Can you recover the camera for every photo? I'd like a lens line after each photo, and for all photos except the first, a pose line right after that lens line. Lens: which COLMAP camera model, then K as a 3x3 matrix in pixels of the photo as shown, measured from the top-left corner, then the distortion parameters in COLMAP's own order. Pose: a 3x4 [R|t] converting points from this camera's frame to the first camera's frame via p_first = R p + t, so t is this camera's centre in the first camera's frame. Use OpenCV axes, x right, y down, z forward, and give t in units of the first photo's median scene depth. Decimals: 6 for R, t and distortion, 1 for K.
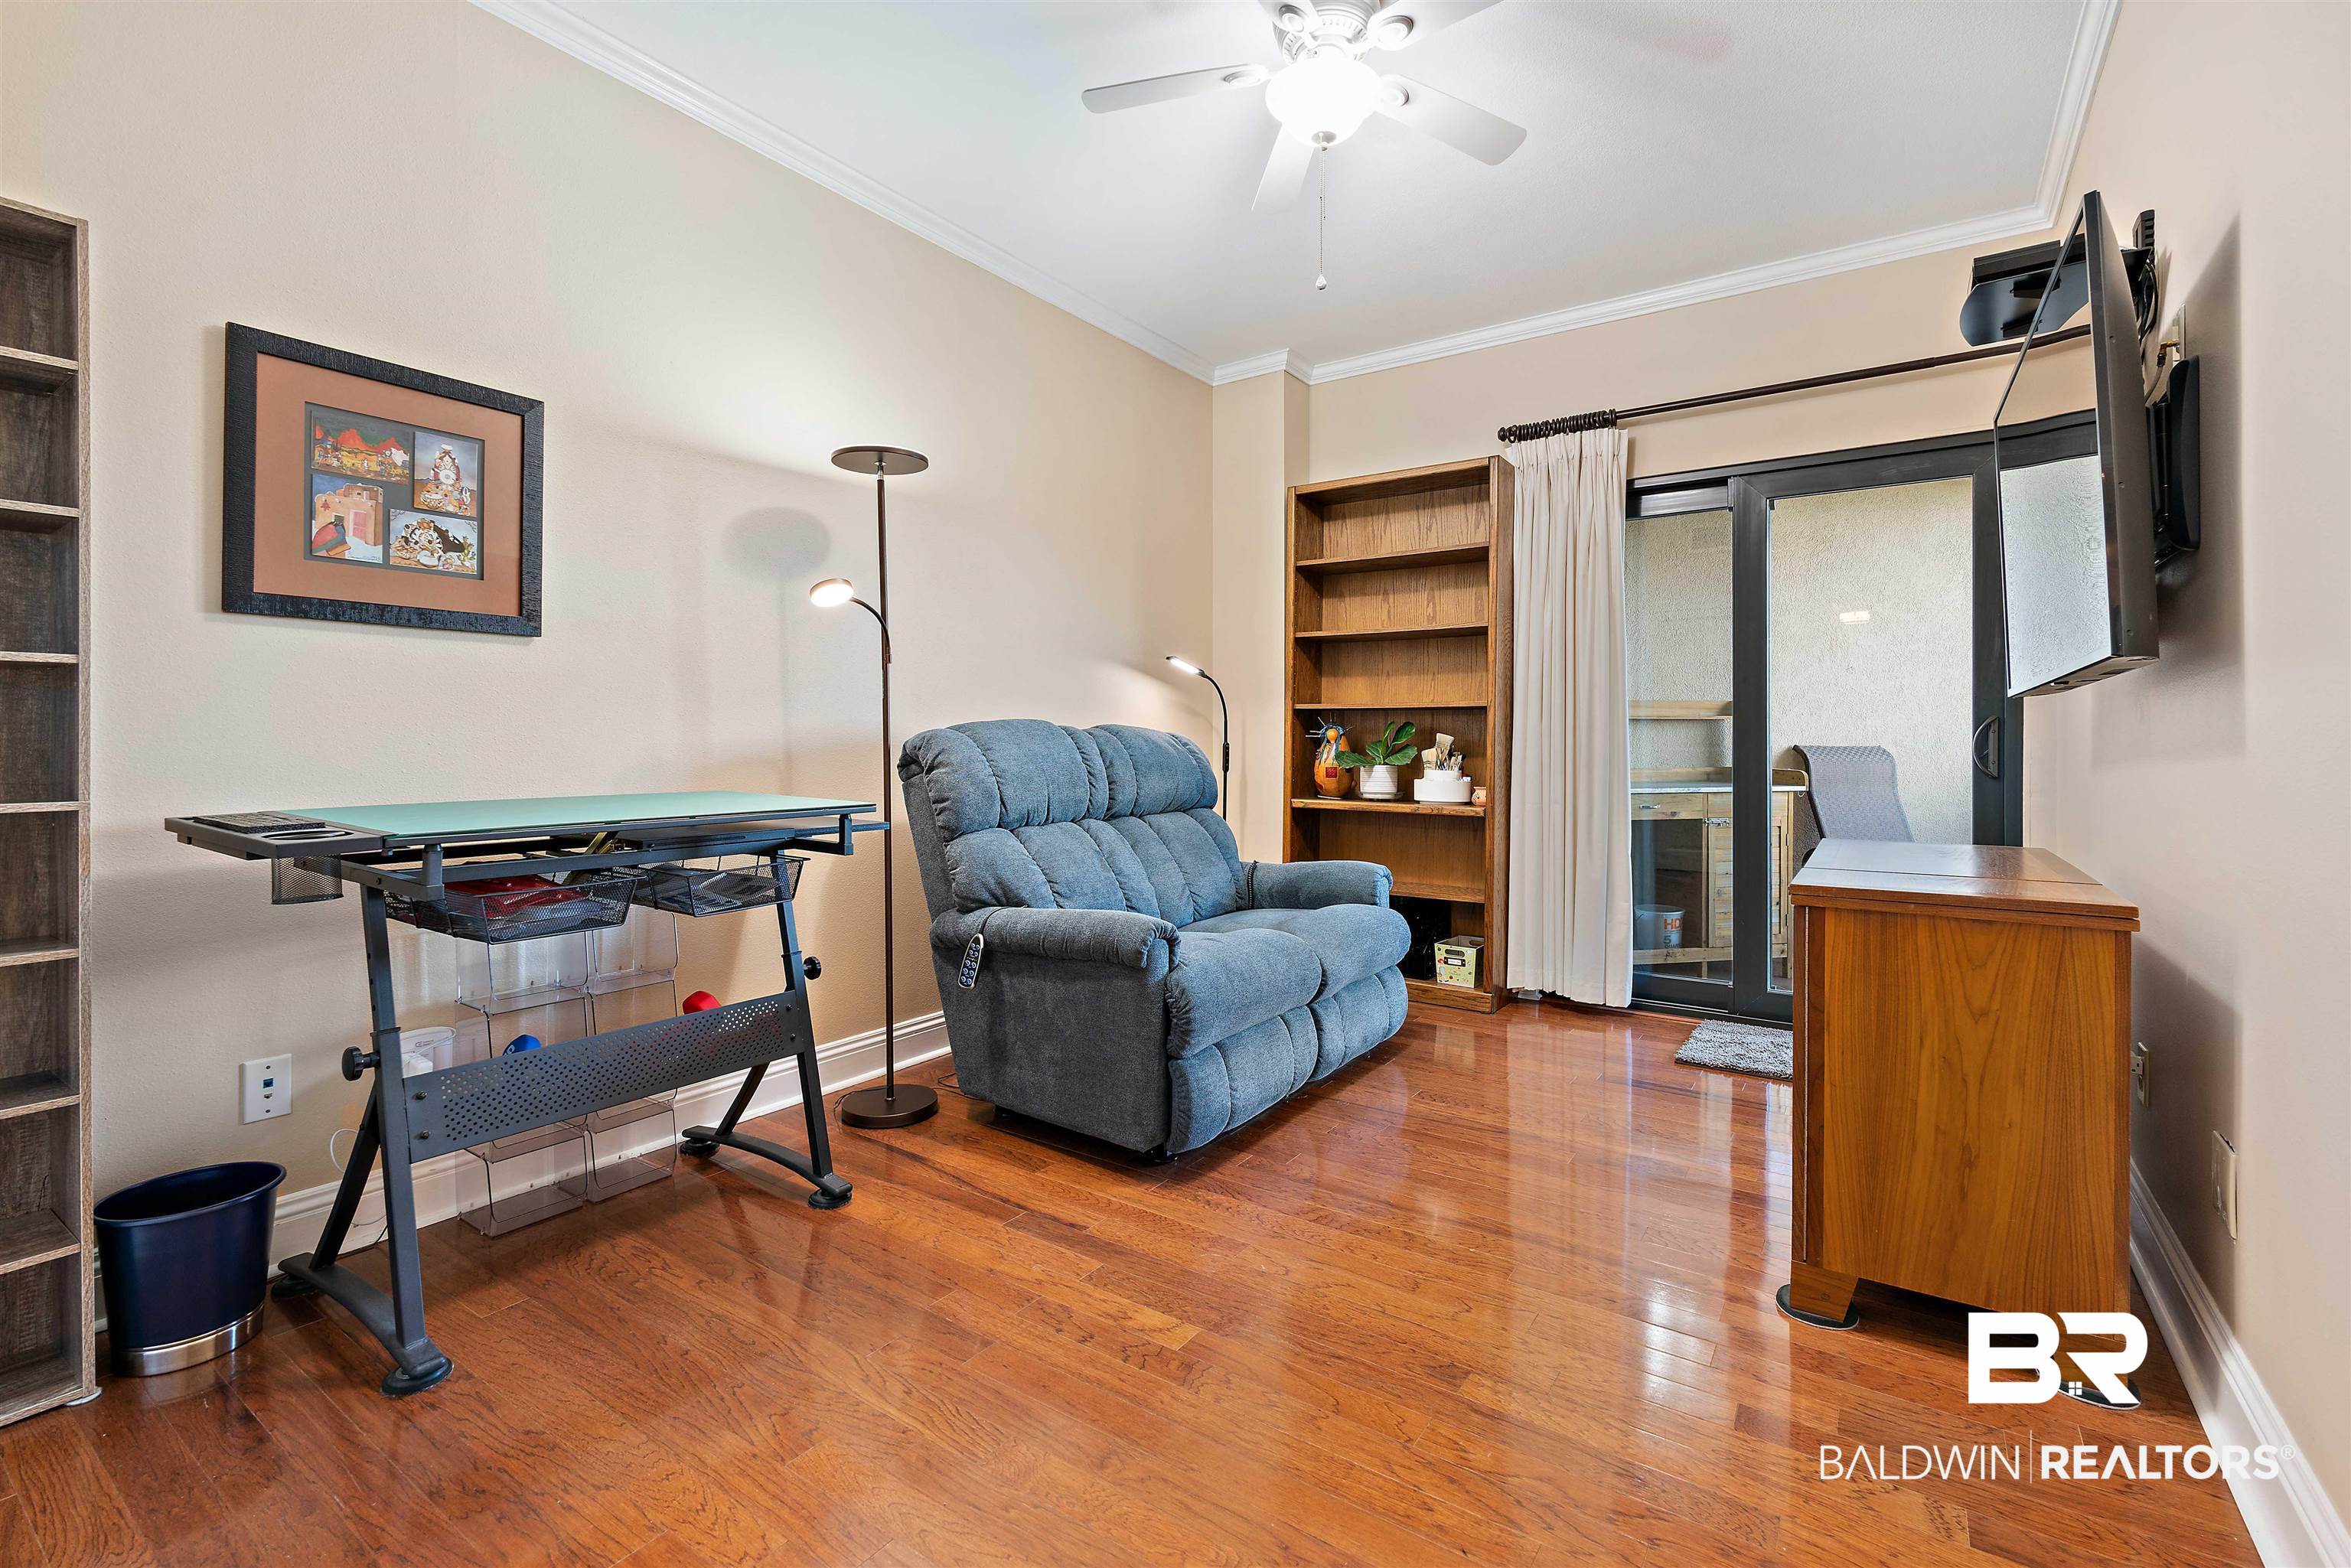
lens RADIAL K [[1017.8, 0, 1199.8], [0, 1017.8, 734.1], [0, 0, 1]] dist [-0.005127, -0.000410]
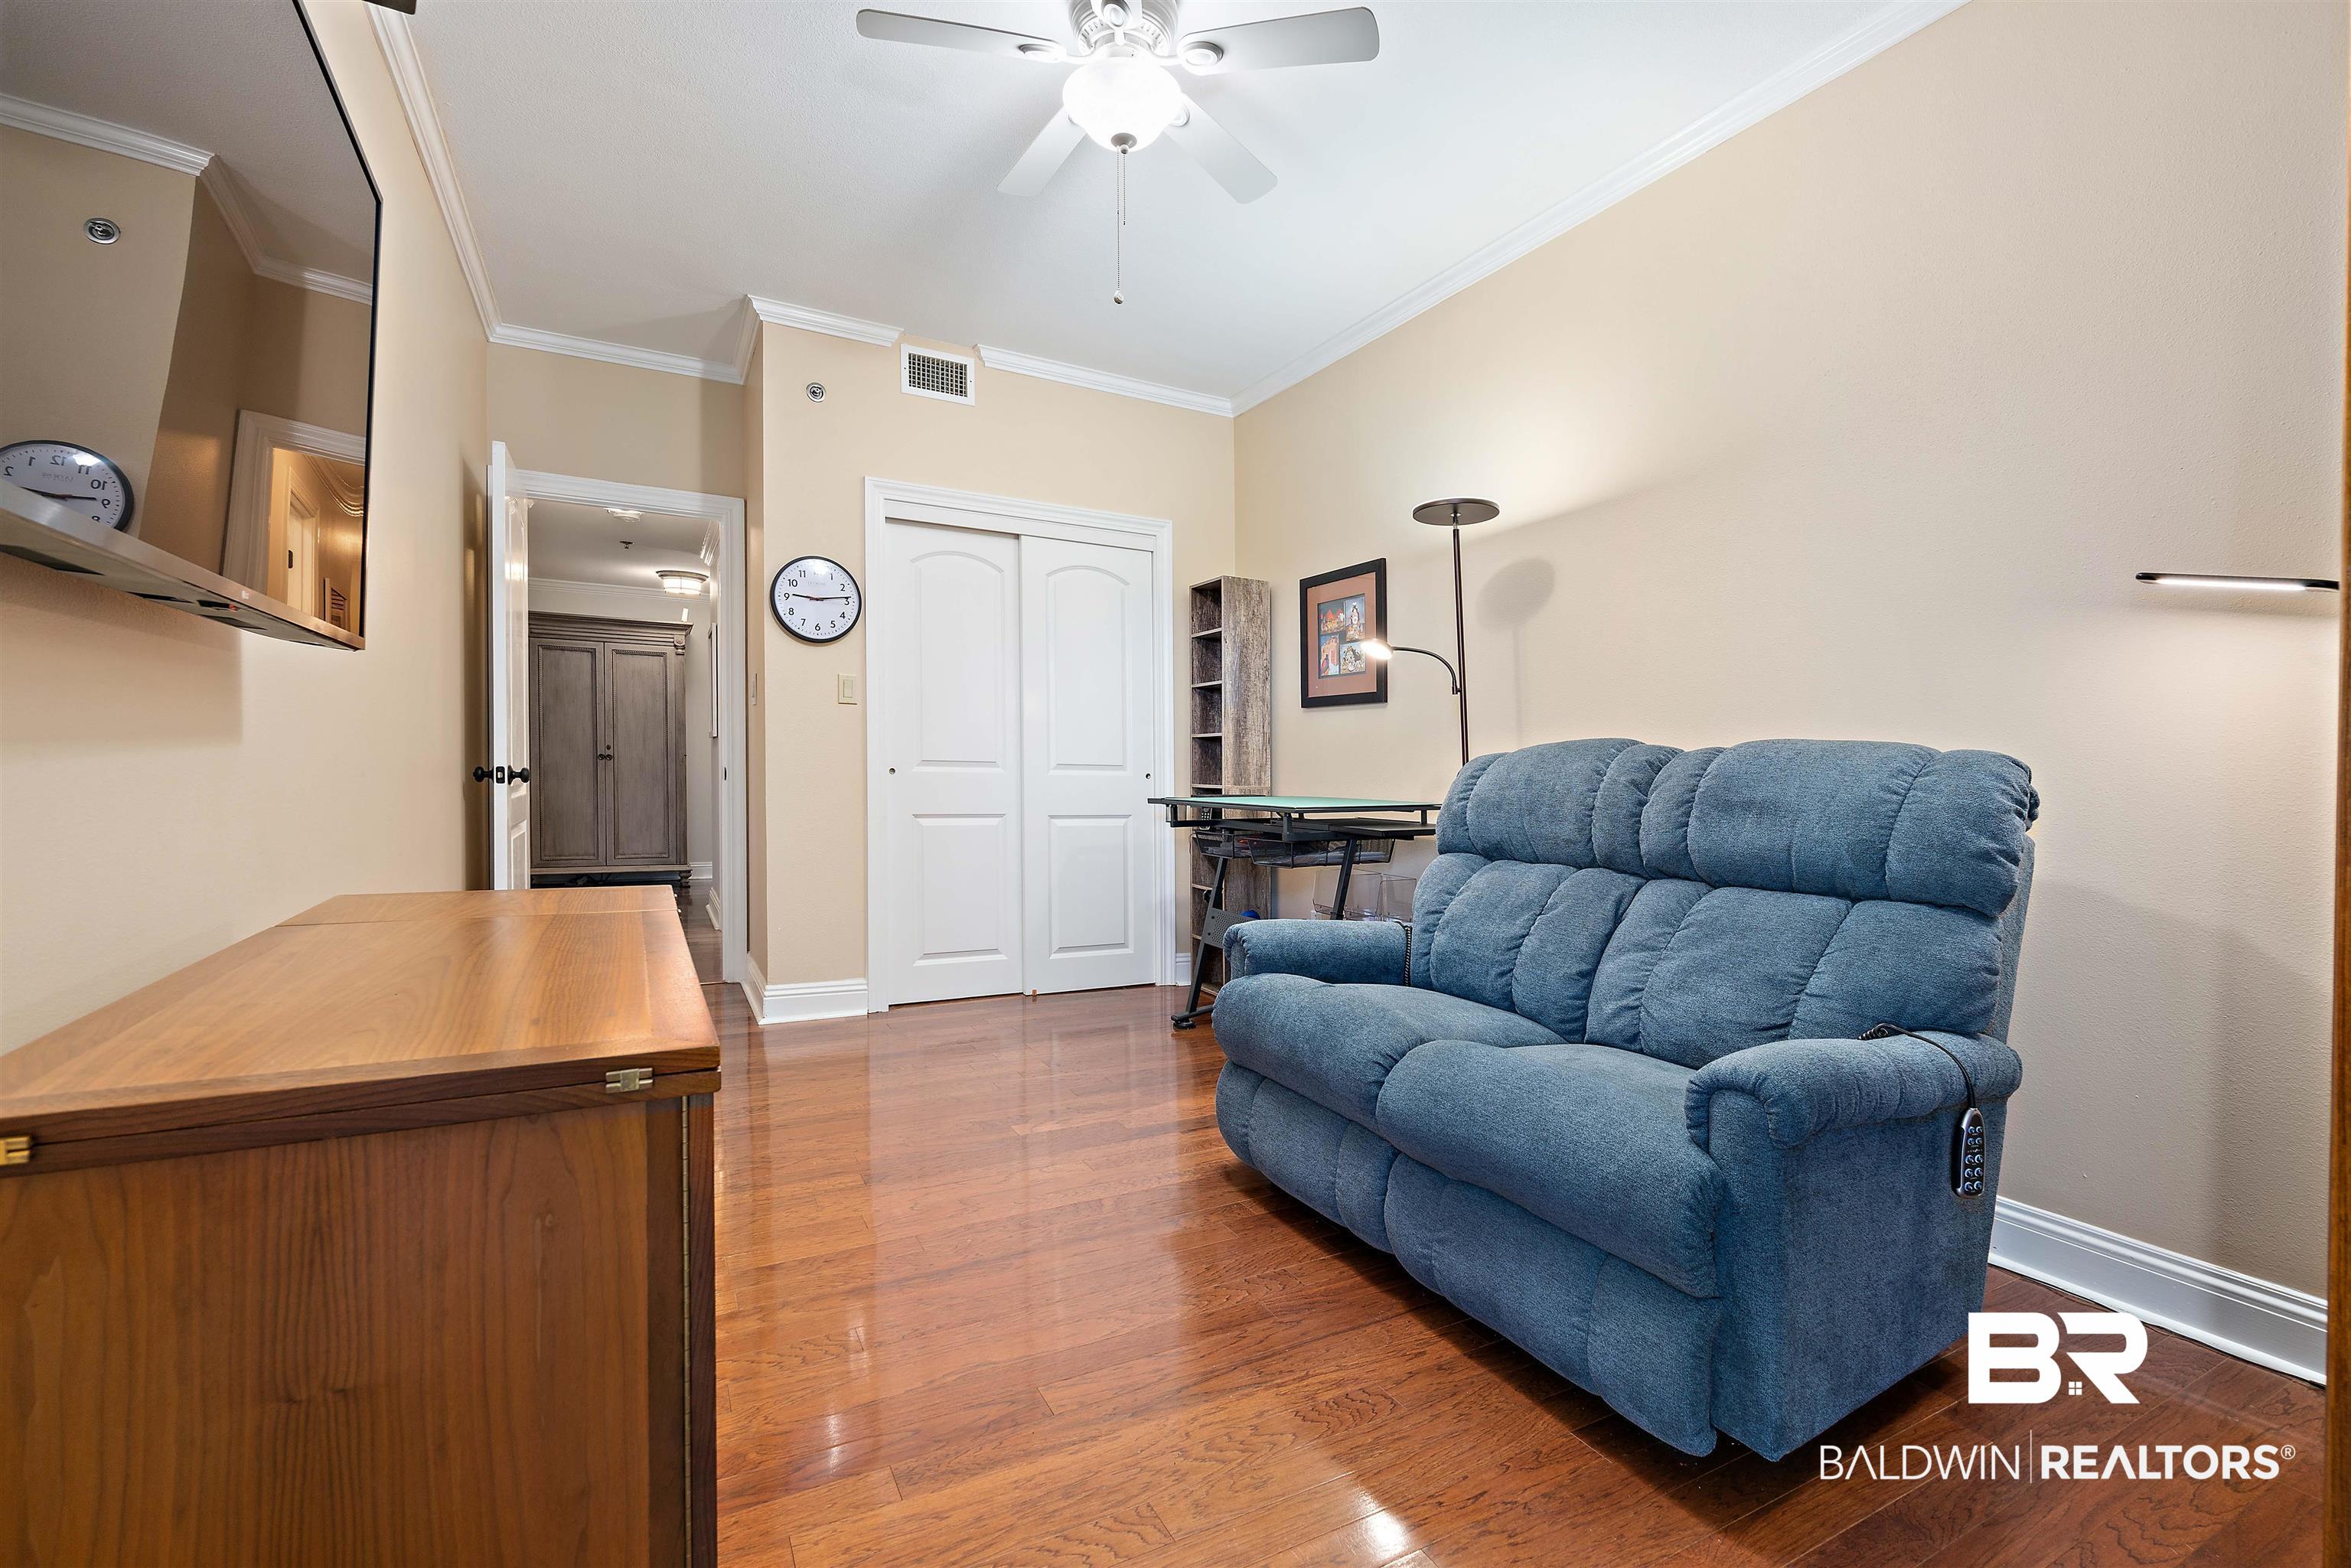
lens RADIAL K [[1030.1, 0, 1194.9], [0, 1030.1, 781.4], [0, 0, 1]] dist [-0.001893, -0.000192]
pose [[-0.457597, 0.007260, -0.889130, 1.079608], [-0.001828, 0.999957, 0.009106, 0.021410], [0.889158, 0.005792, -0.457564, 1.654195]]
